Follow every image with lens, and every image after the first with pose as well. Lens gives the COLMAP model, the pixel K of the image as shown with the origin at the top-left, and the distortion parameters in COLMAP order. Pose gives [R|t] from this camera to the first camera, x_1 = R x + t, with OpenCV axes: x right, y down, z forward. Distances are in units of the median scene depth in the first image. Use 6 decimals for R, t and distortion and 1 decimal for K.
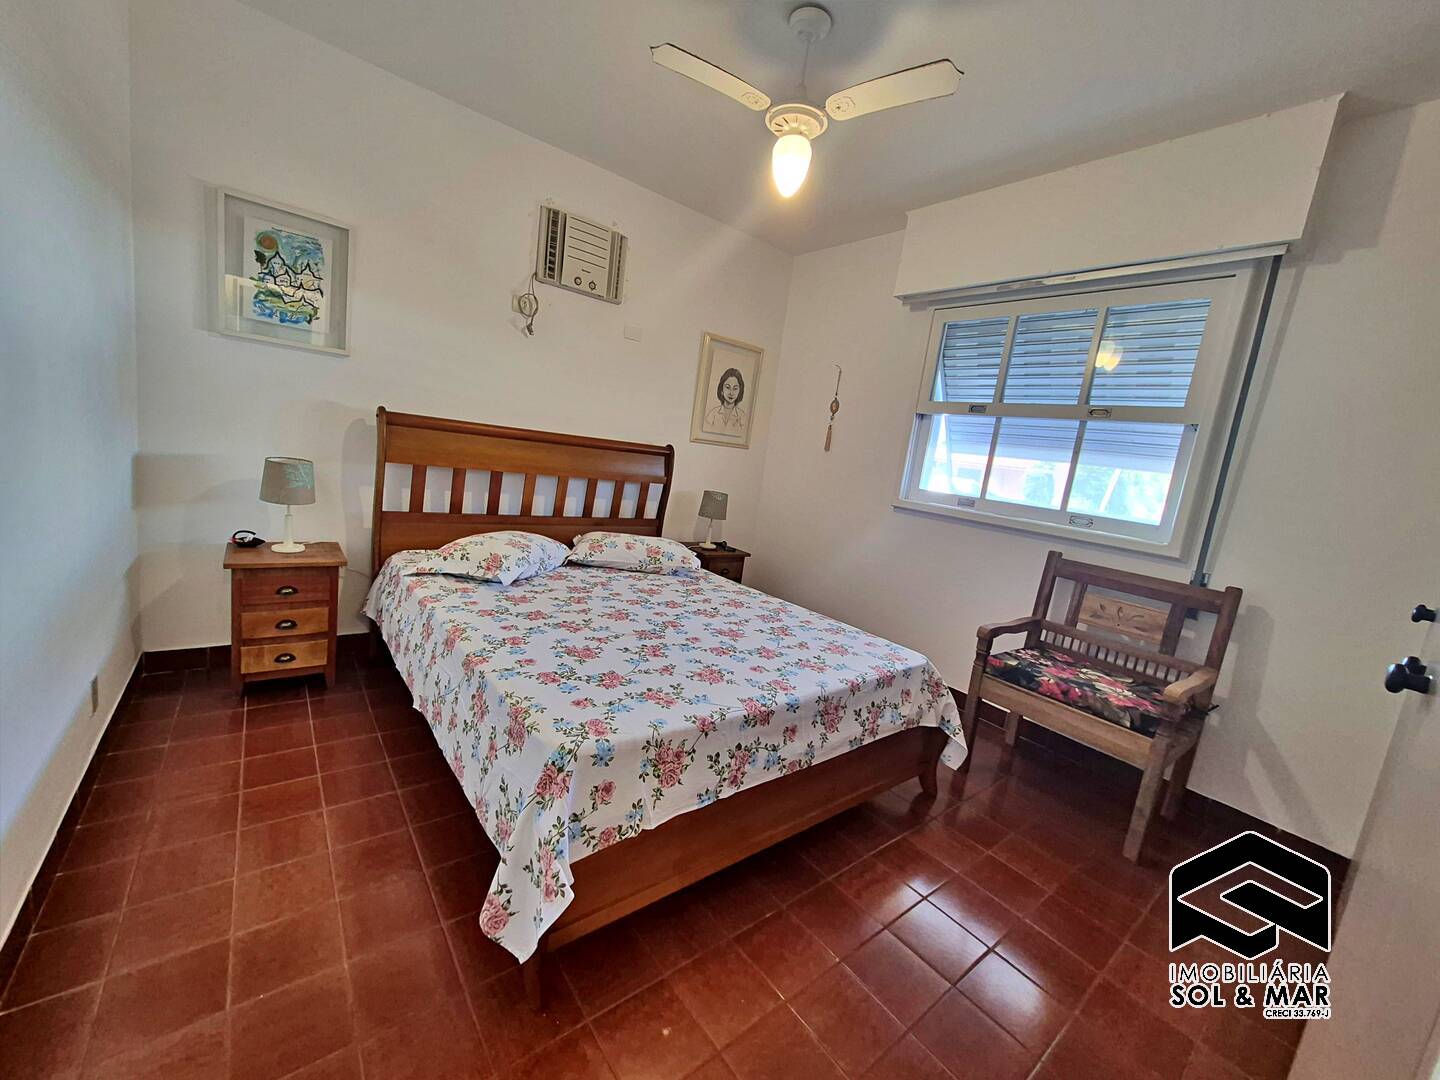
lens RADIAL K [[558.2, 0, 707.8], [0, 558.2, 533.8], [0, 0, 1]] dist [0.002384, 0.000174]
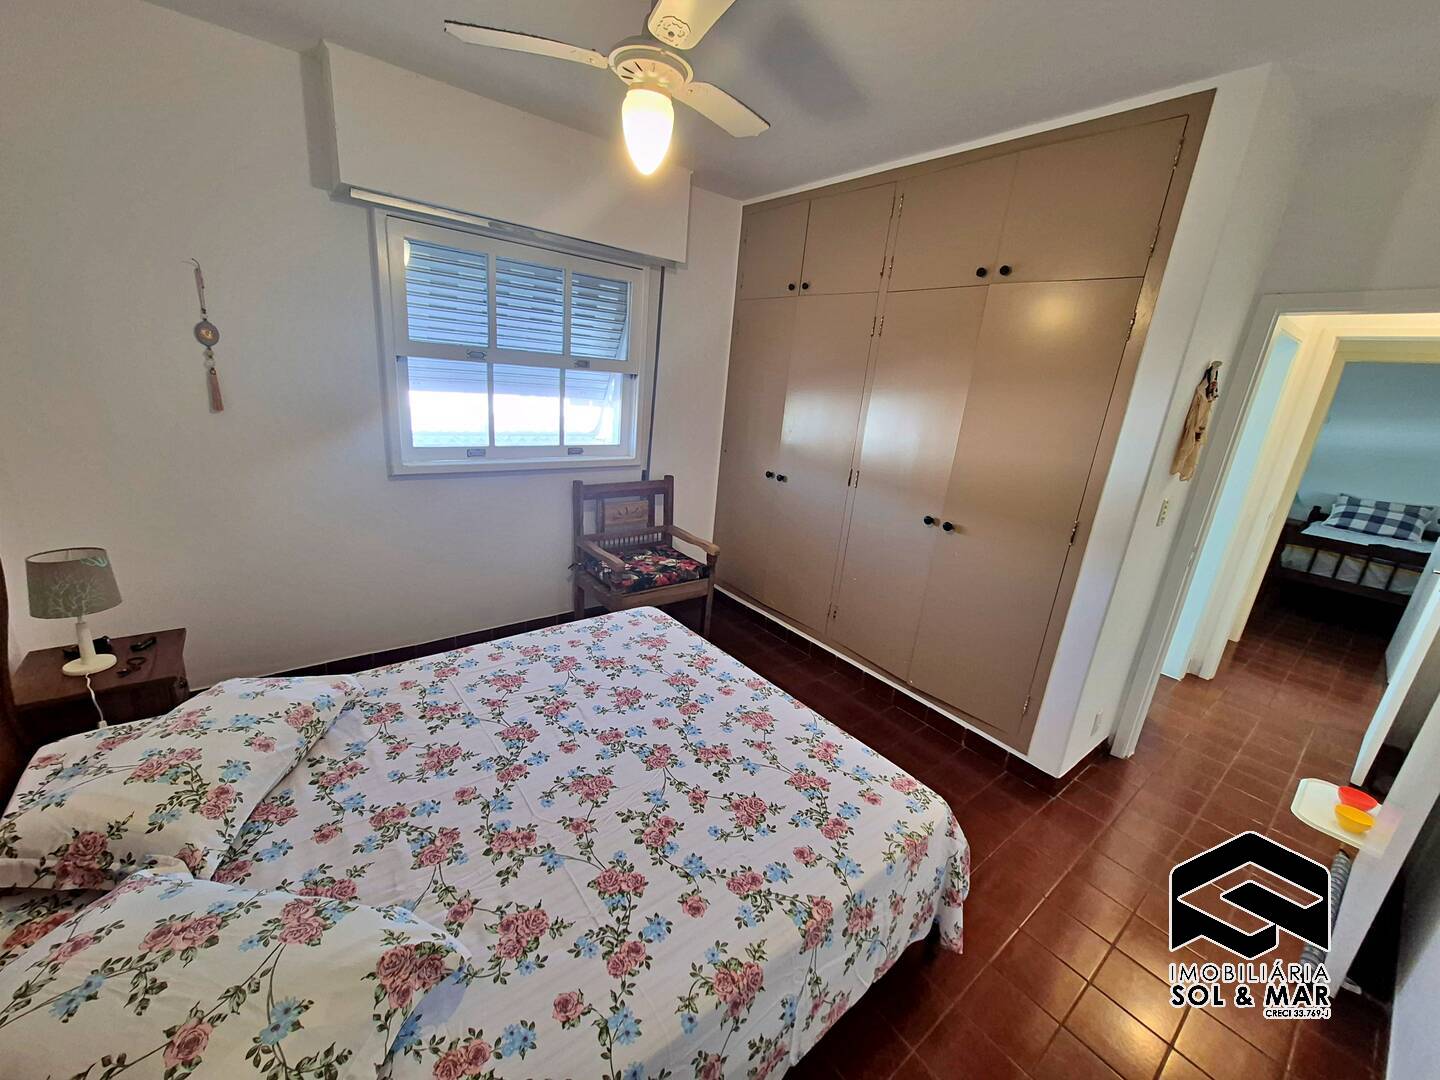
lens RADIAL K [[558.2, 0, 707.8], [0, 558.2, 533.8], [0, 0, 1]] dist [0.002384, 0.000174]
pose [[0.020382, -0.399865, 0.916348, -0.646387], [0.072367, 0.914724, 0.397546, -0.391049], [-0.997170, 0.058211, 0.047581, 0.782392]]
